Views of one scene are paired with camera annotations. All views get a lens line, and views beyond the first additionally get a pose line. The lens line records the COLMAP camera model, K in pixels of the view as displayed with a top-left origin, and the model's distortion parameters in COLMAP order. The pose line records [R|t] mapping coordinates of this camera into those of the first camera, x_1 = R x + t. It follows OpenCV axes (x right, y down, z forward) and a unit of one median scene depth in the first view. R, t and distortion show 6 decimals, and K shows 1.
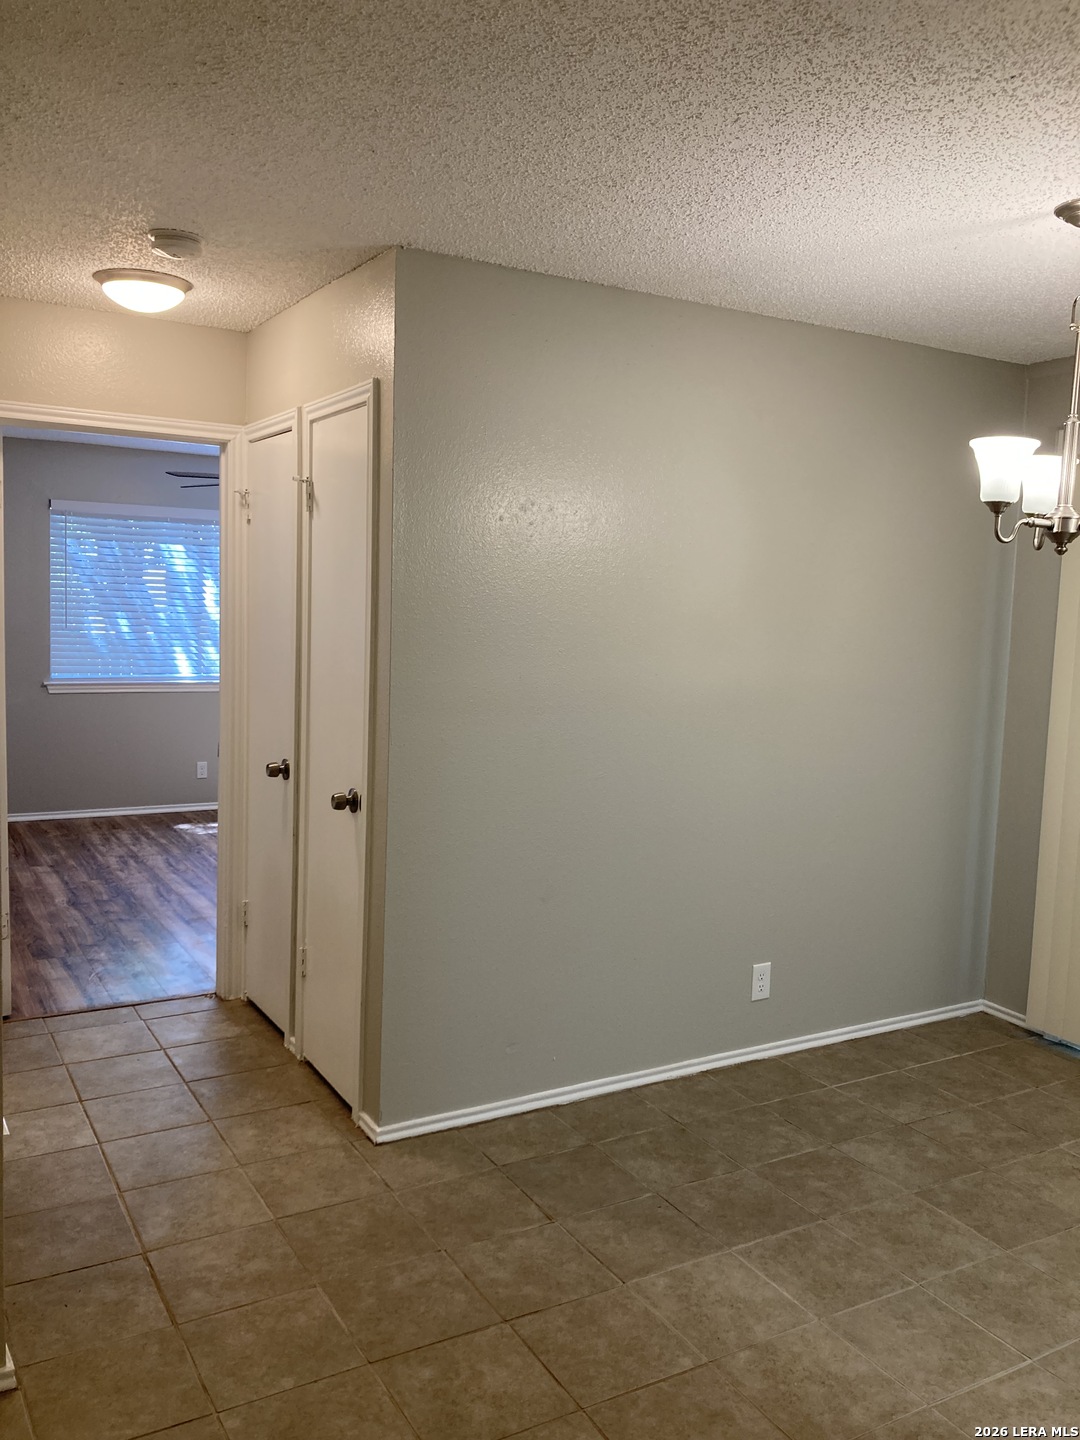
lens RADIAL K [[1177.9, 0, 540.0], [0, 1177.9, 720.0], [0, 0, 1]] dist [0.009519, 0.004729]
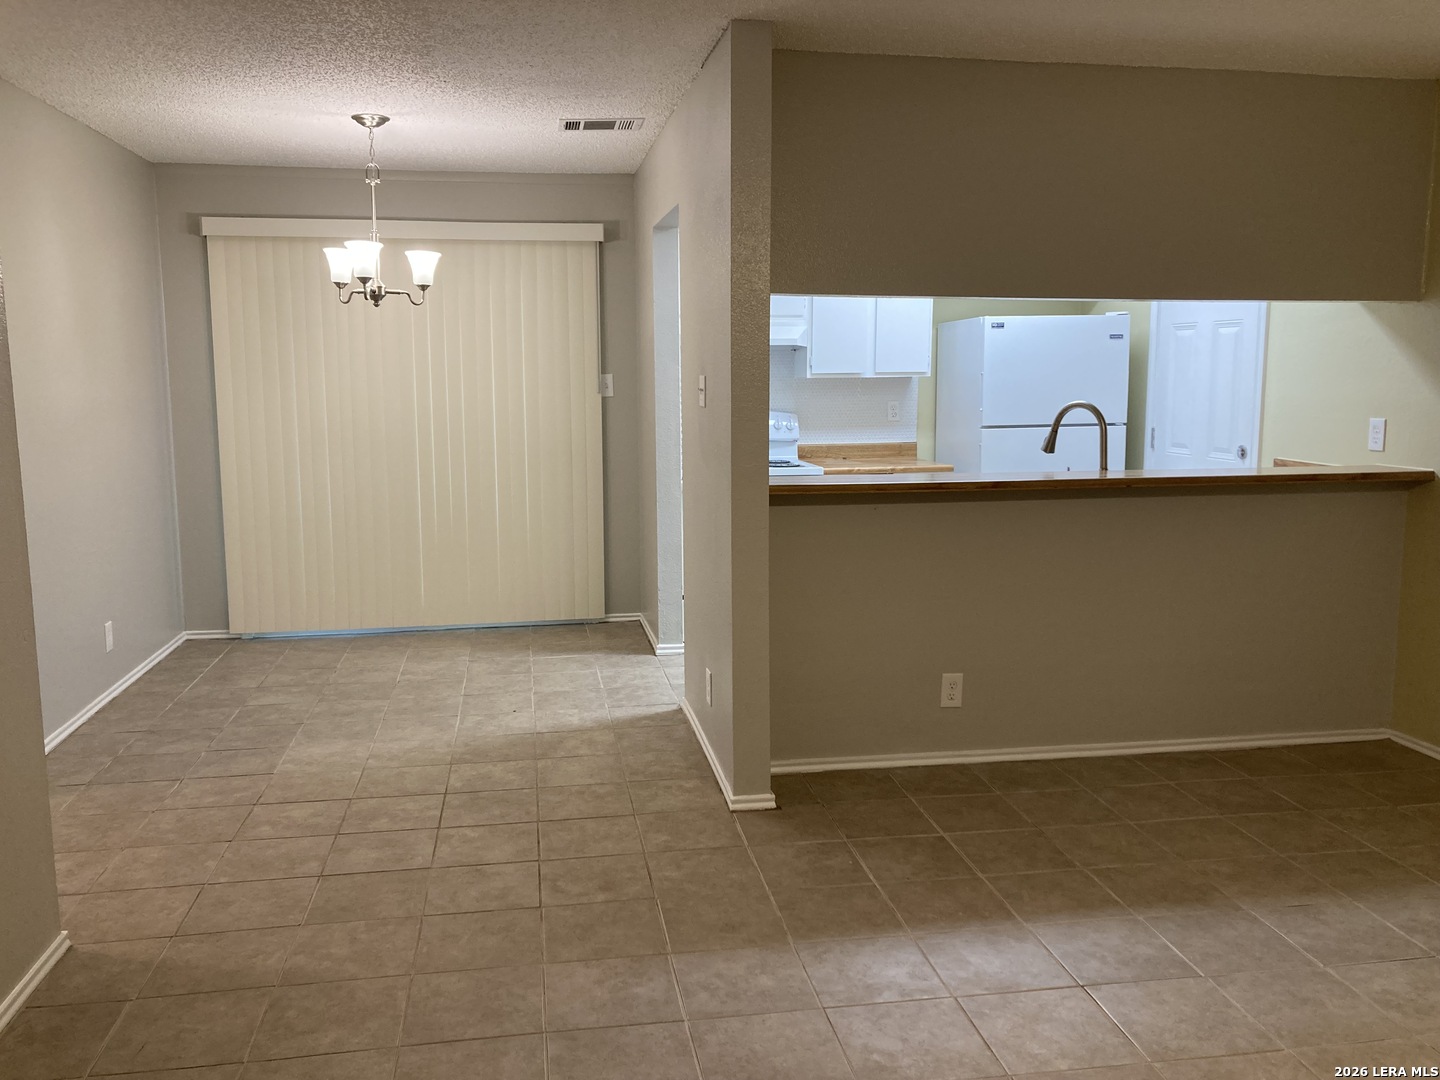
lens RADIAL K [[1195.1, 0, 712.6], [0, 1195.1, 537.7], [0, 0, 1]] dist [0.031896, -0.010379]
pose [[0.342491, -0.157918, 0.926154, -0.998319], [0.111632, 0.985630, 0.126778, 0.030182], [-0.932866, 0.059969, 0.355198, -0.104892]]
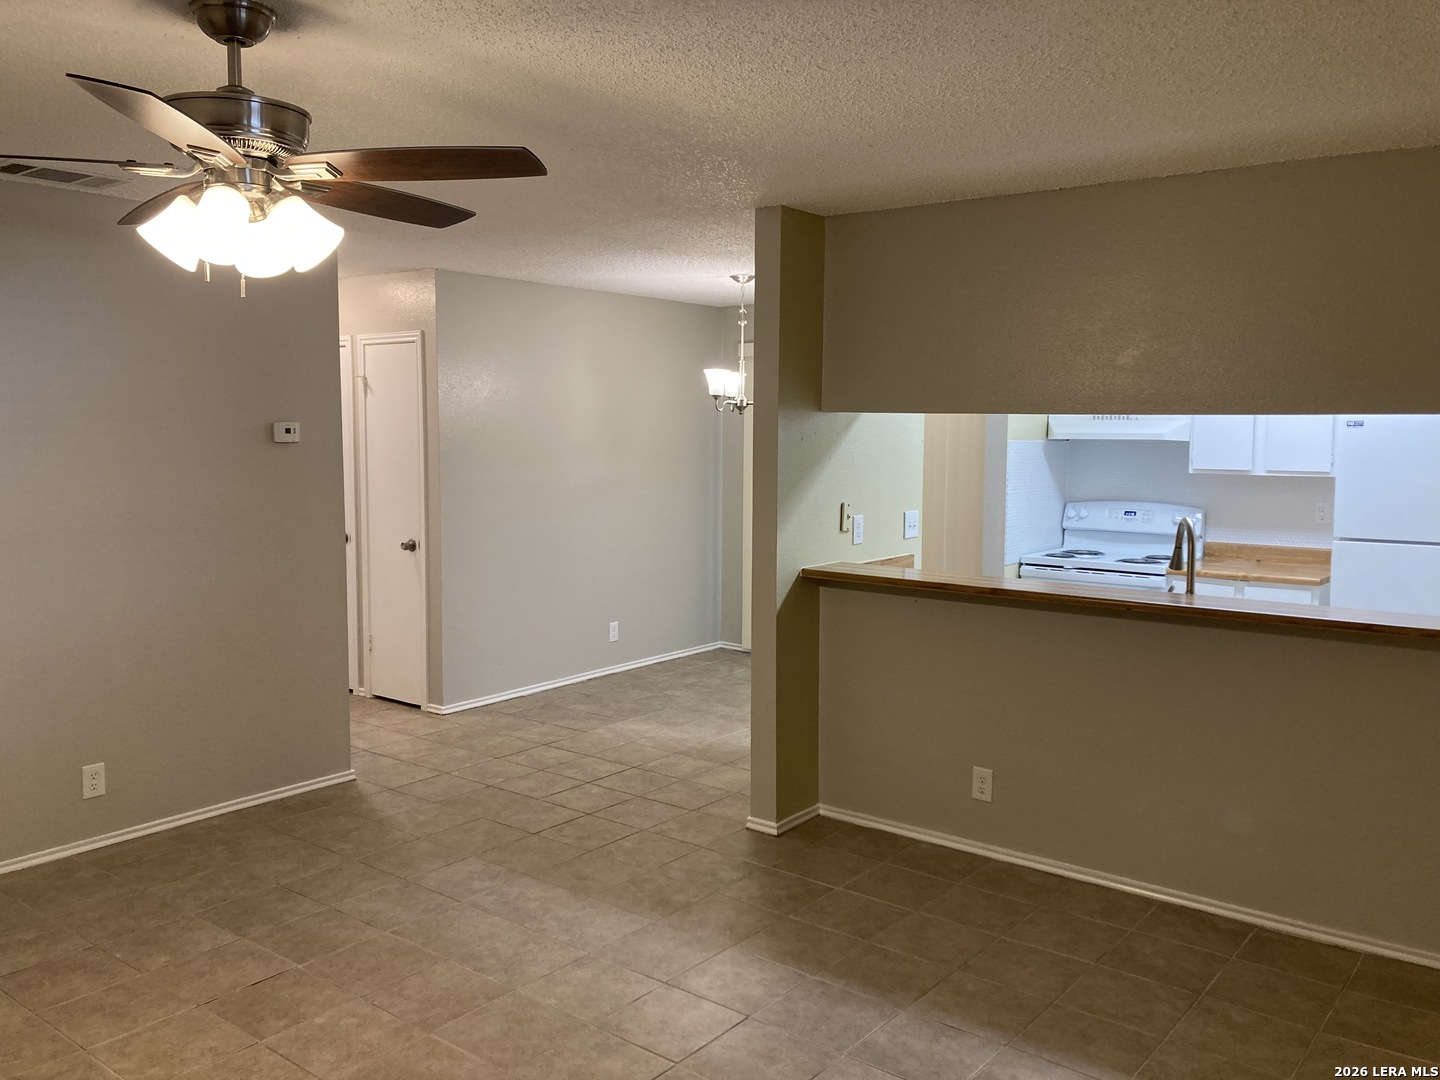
lens RADIAL K [[1195.1, 0, 712.6], [0, 1195.1, 537.7], [0, 0, 1]] dist [0.031896, -0.010379]
pose [[0.929523, -0.061193, 0.363652, -0.462266], [0.062058, 0.998029, 0.009316, 0.076904], [-0.363506, 0.013908, 0.931488, -1.119079]]
